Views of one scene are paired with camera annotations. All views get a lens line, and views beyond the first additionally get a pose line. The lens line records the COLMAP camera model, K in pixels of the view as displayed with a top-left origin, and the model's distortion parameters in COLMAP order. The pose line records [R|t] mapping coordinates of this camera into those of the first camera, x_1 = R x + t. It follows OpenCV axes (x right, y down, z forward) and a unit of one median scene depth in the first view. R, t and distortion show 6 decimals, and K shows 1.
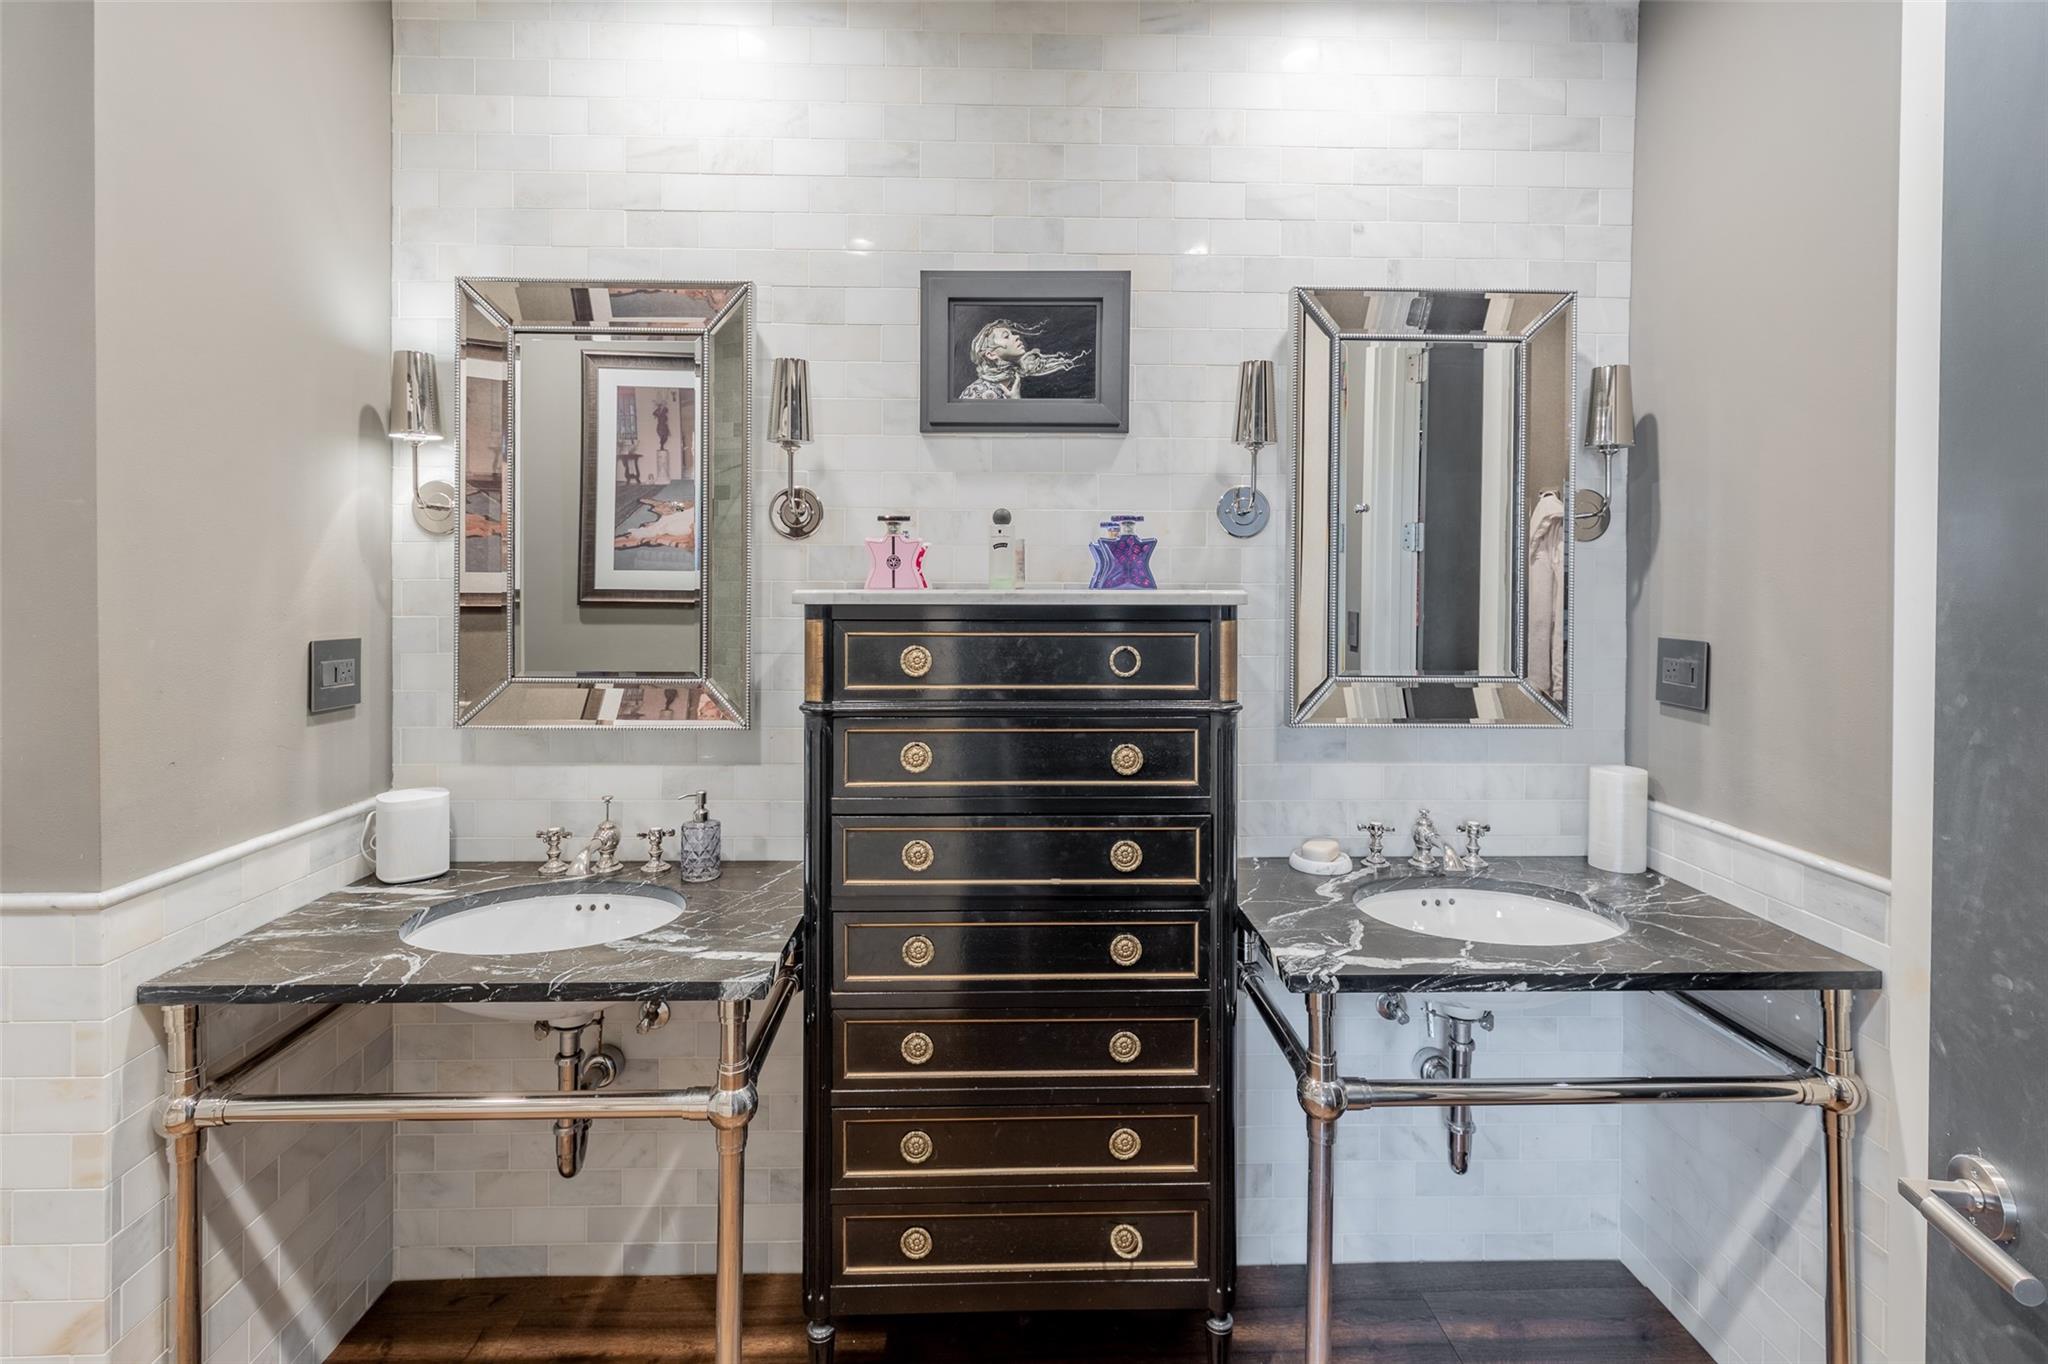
lens RADIAL K [[948.1, 0, 1008.5], [0, 948.1, 591.3], [0, 0, 1]] dist [0.002072, 0.000219]
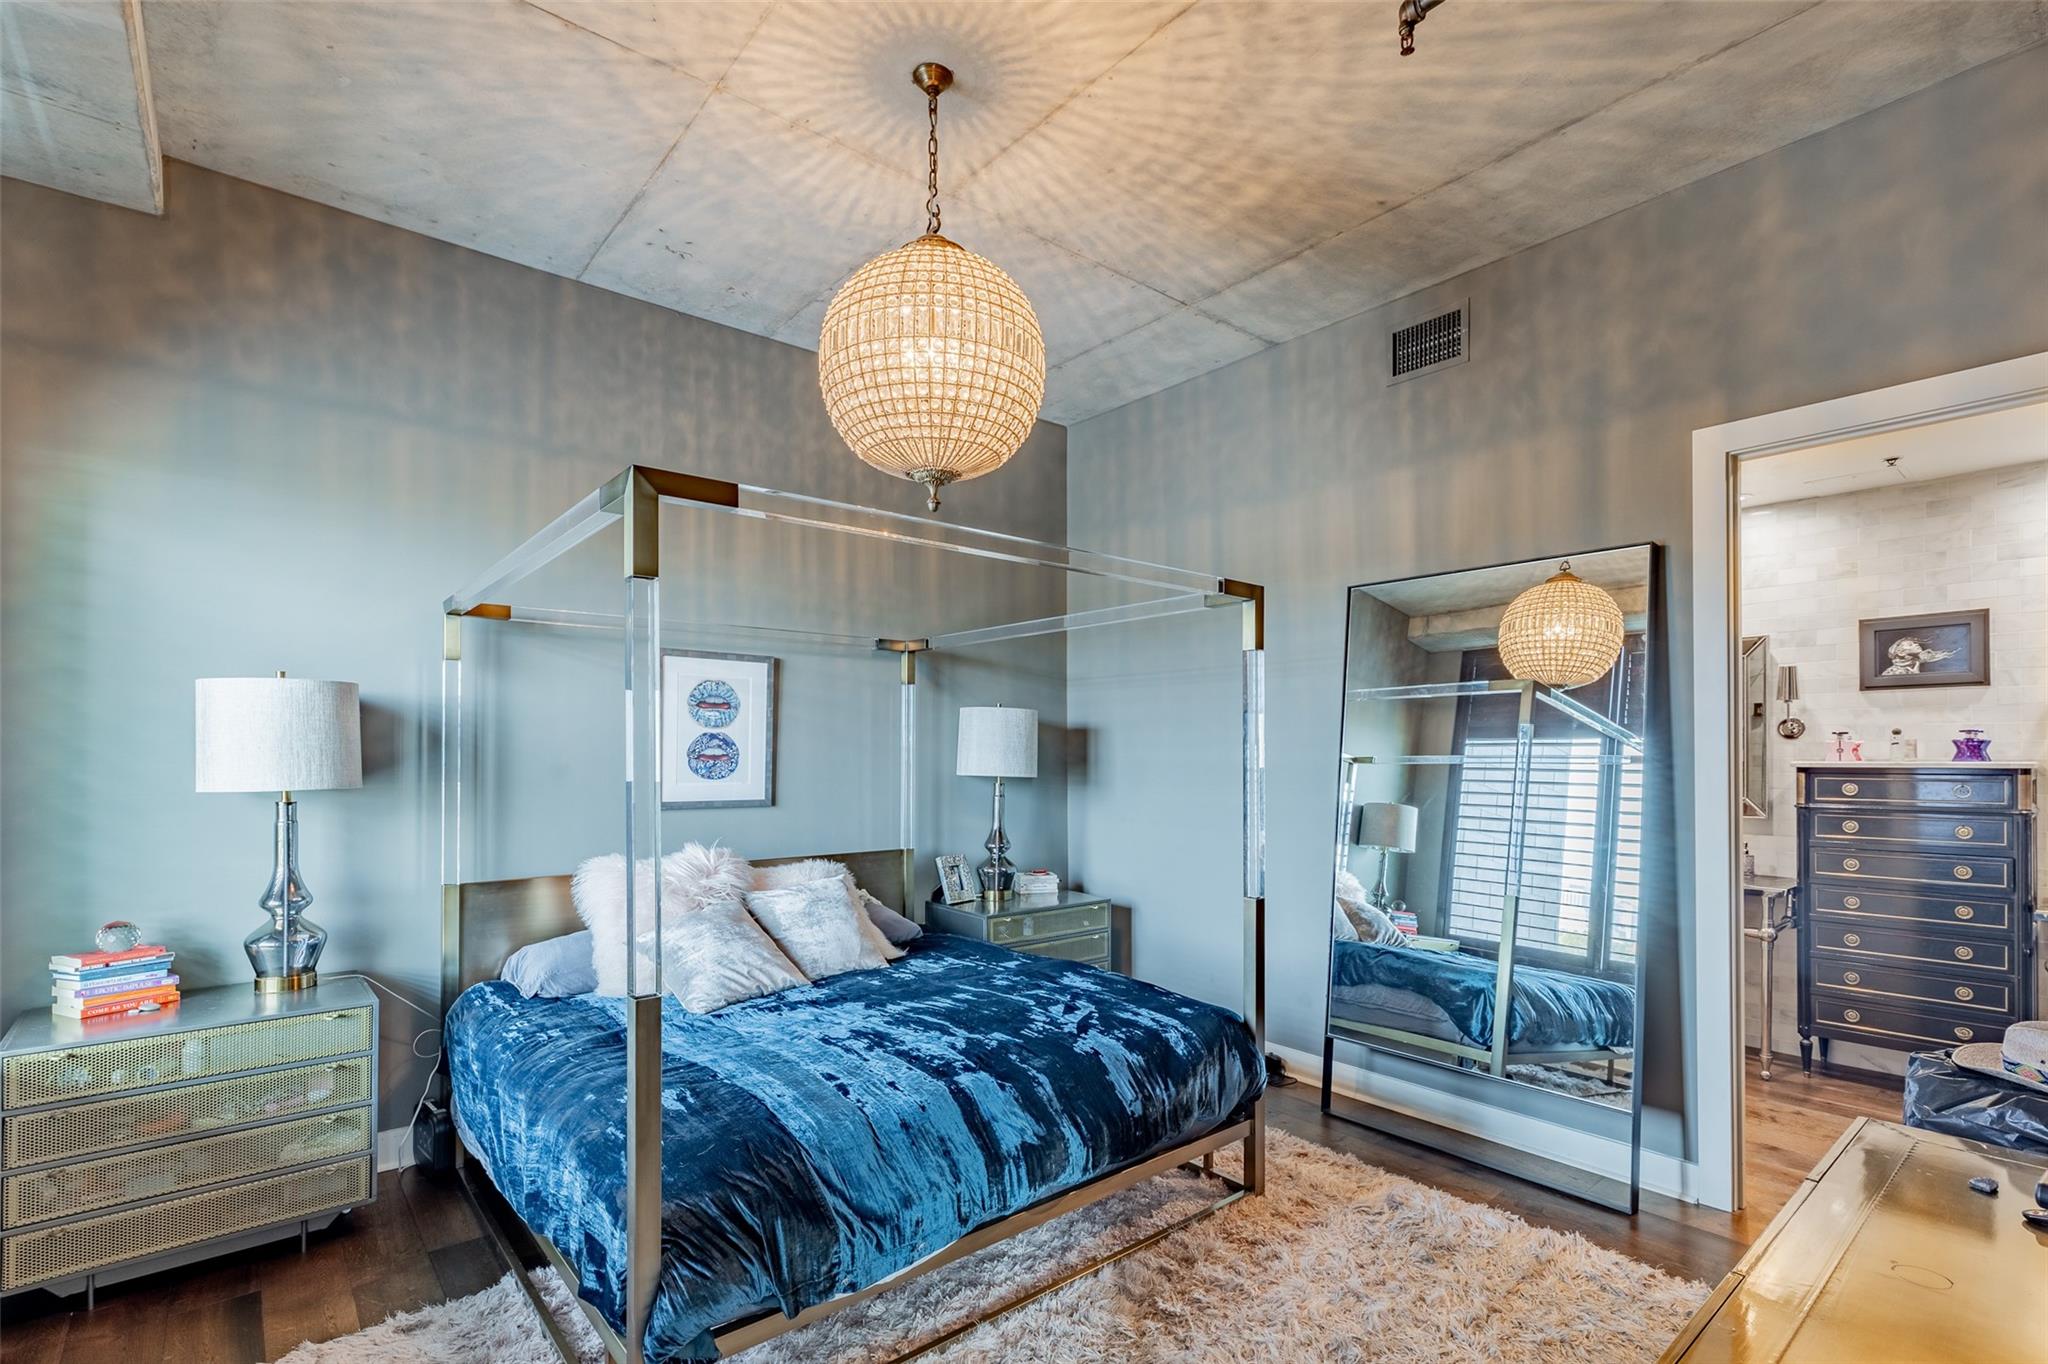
lens RADIAL K [[925.6, 0, 1082.4], [0, 925.6, 749.6], [0, 0, 1]] dist [0.004844, 0.000571]
pose [[0.648351, -0.008370, -0.761296, 0.415141], [-0.000596, 0.999934, -0.011502, -0.003357], [0.761341, 0.007911, 0.648303, -1.953600]]
